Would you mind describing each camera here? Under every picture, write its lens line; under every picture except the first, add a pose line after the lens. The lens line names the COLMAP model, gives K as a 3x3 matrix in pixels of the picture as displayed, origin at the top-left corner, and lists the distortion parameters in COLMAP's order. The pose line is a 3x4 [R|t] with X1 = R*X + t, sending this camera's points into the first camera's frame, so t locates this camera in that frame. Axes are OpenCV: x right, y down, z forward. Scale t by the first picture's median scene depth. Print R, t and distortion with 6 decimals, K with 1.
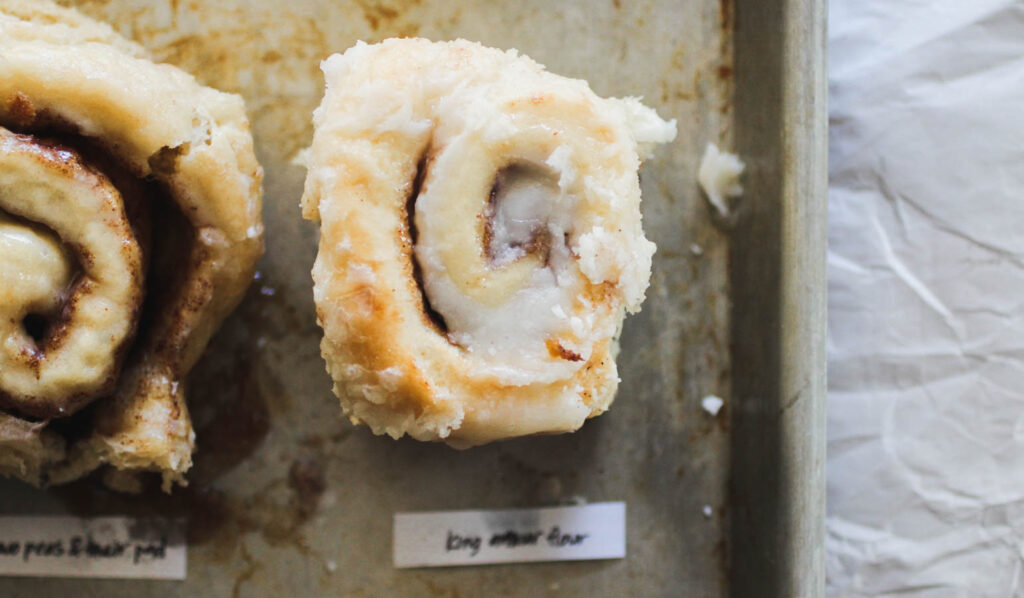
lens RADIAL K [[1485.5, 0, 512.1], [0, 1485.5, 293.3], [0, 0, 1]] dist [0.016427, 0.000000]
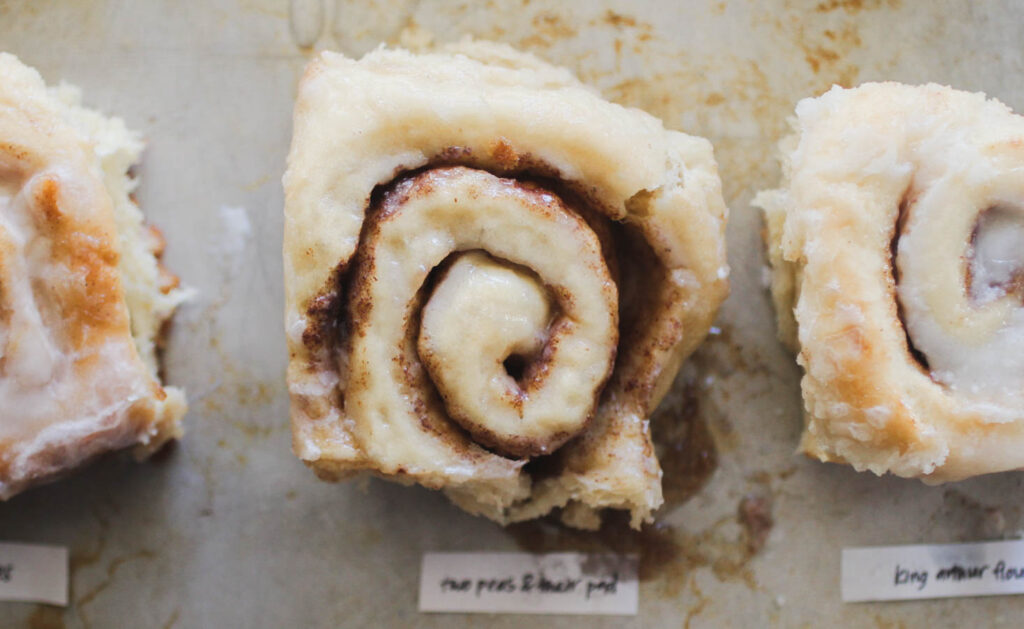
lens RADIAL K [[1577.1, 0, 511.8], [0, 1577.1, 319.2], [0, 0, 1]] dist [0.020304, 0.000000]
pose [[0.999894, -0.004602, 0.013780, -0.337331], [0.004590, 0.999989, 0.000967, -0.011325], [-0.013785, -0.000903, 0.999905, -0.080314]]
